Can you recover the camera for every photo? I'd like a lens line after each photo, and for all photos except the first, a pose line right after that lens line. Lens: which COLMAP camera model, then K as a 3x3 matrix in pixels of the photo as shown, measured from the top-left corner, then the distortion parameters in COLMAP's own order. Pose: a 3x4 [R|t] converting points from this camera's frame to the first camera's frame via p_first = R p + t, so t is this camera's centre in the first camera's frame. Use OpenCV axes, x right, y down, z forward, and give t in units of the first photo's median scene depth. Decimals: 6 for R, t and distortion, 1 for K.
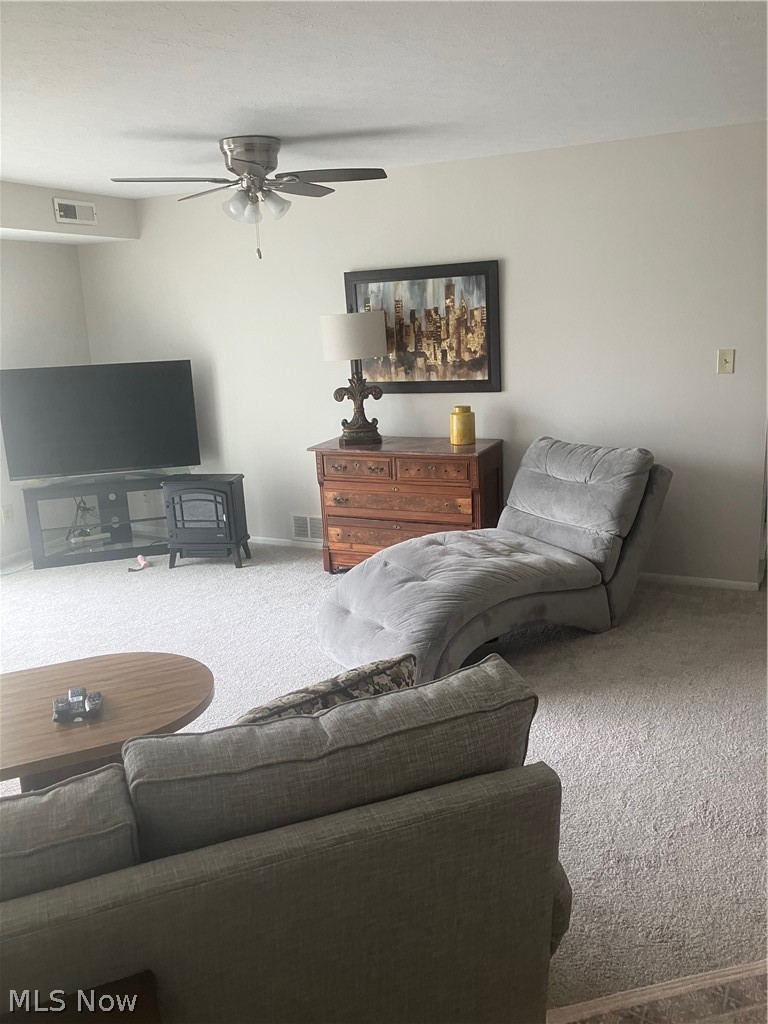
lens RADIAL K [[842.1, 0, 396.9], [0, 842.1, 514.6], [0, 0, 1]] dist [0.029199, -0.027241]
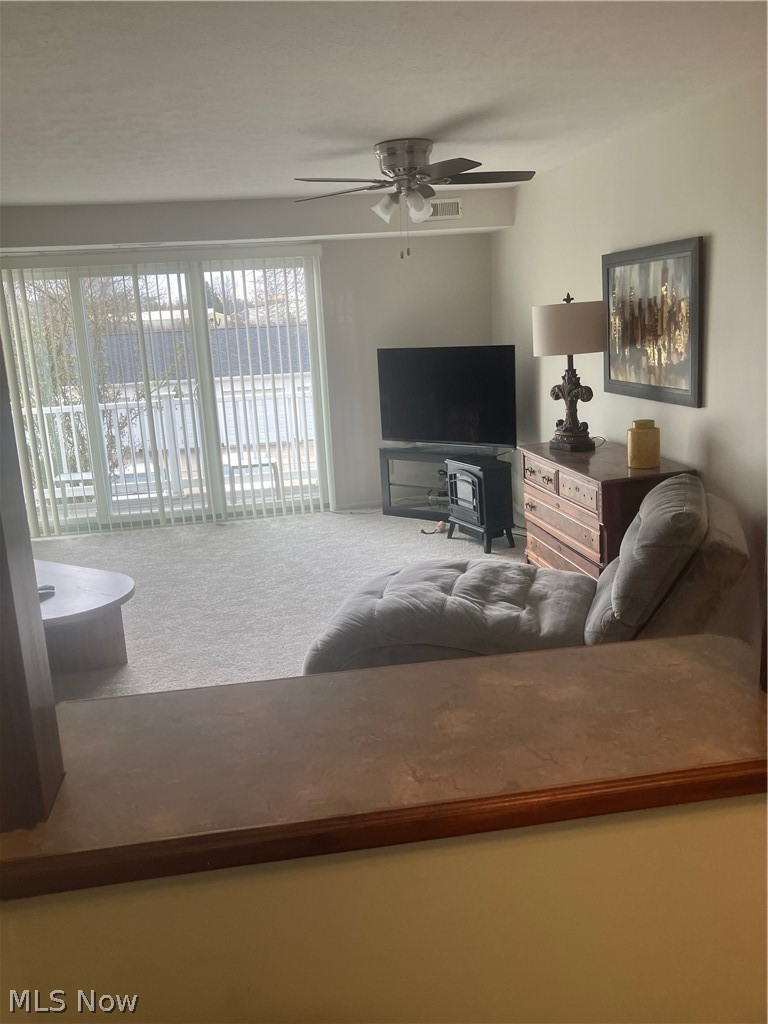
lens RADIAL K [[842.1, 0, 392.5], [0, 842.1, 513.6], [0, 0, 1]] dist [0.029199, -0.027241]
pose [[0.593522, 0.197146, -0.780298, 0.577750], [-0.151545, 0.979567, 0.132223, -0.109537], [0.790421, 0.039773, 0.611271, 0.306754]]
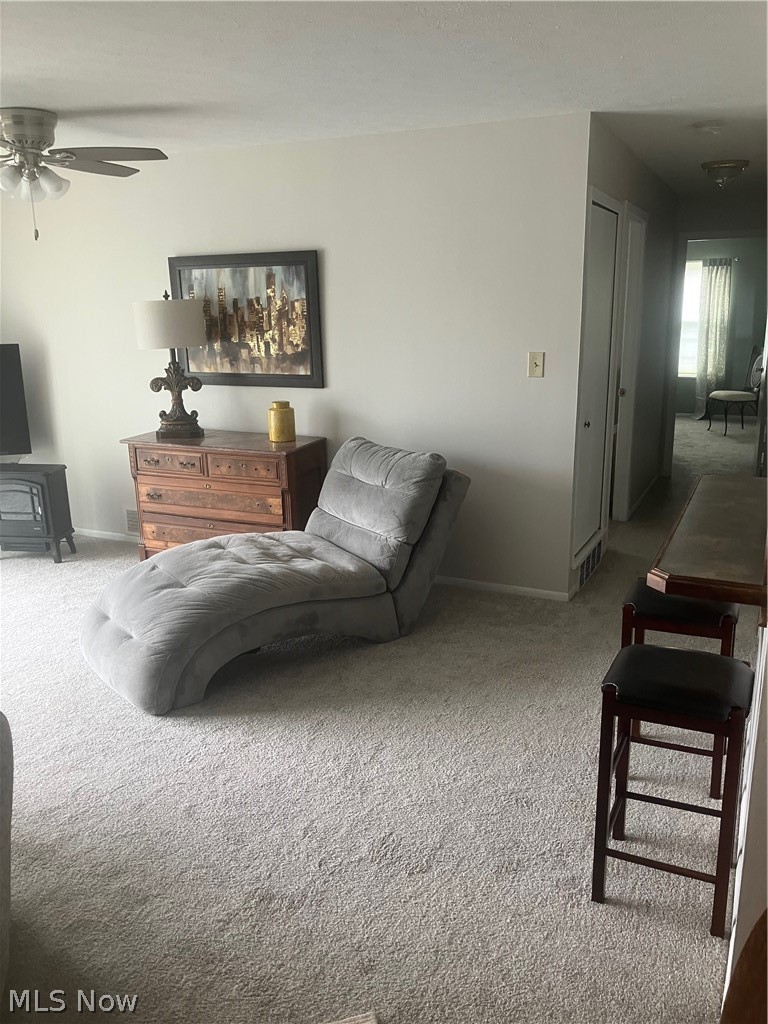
lens RADIAL K [[842.1, 0, 401.2], [0, 842.1, 517.7], [0, 0, 1]] dist [0.029199, -0.027241]
pose [[0.999153, 0.023908, 0.033483, 0.183347], [-0.024630, 0.999469, 0.021342, -0.019834], [-0.032955, -0.022148, 0.999211, 0.030717]]
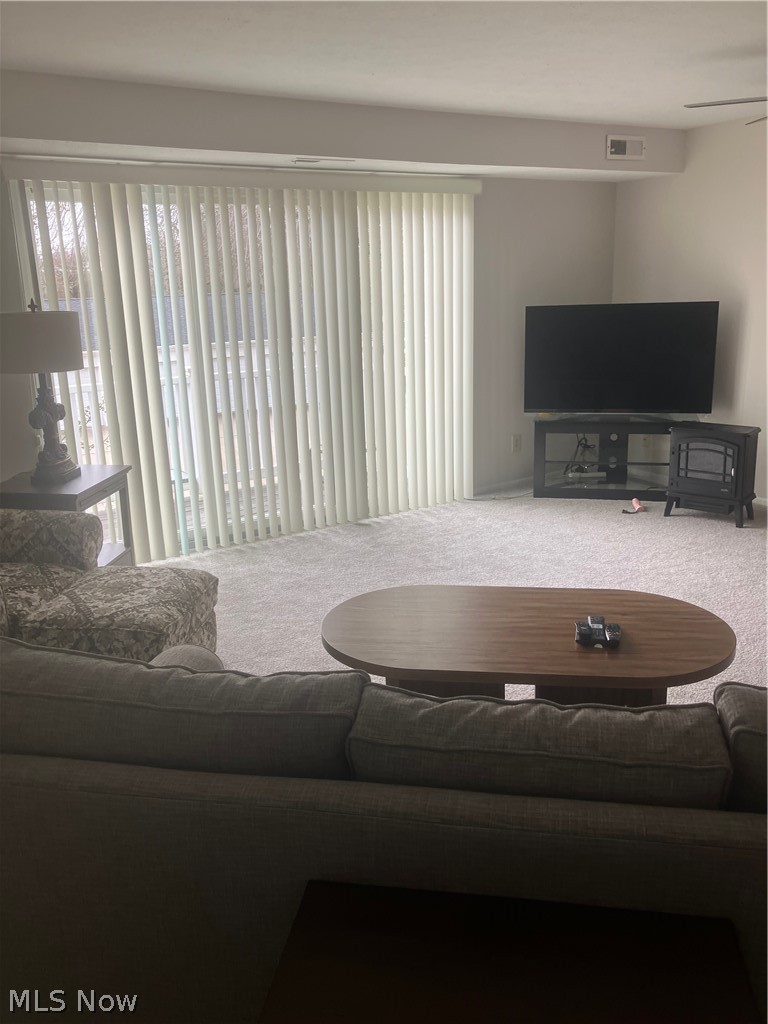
lens RADIAL K [[842.1, 0, 383.6], [0, 842.1, 515.7], [0, 0, 1]] dist [0.029199, -0.027241]
pose [[0.843387, 0.157795, -0.513613, -0.043995], [-0.124594, 0.987284, 0.098727, 0.007572], [0.522661, -0.019272, 0.852323, -0.005912]]
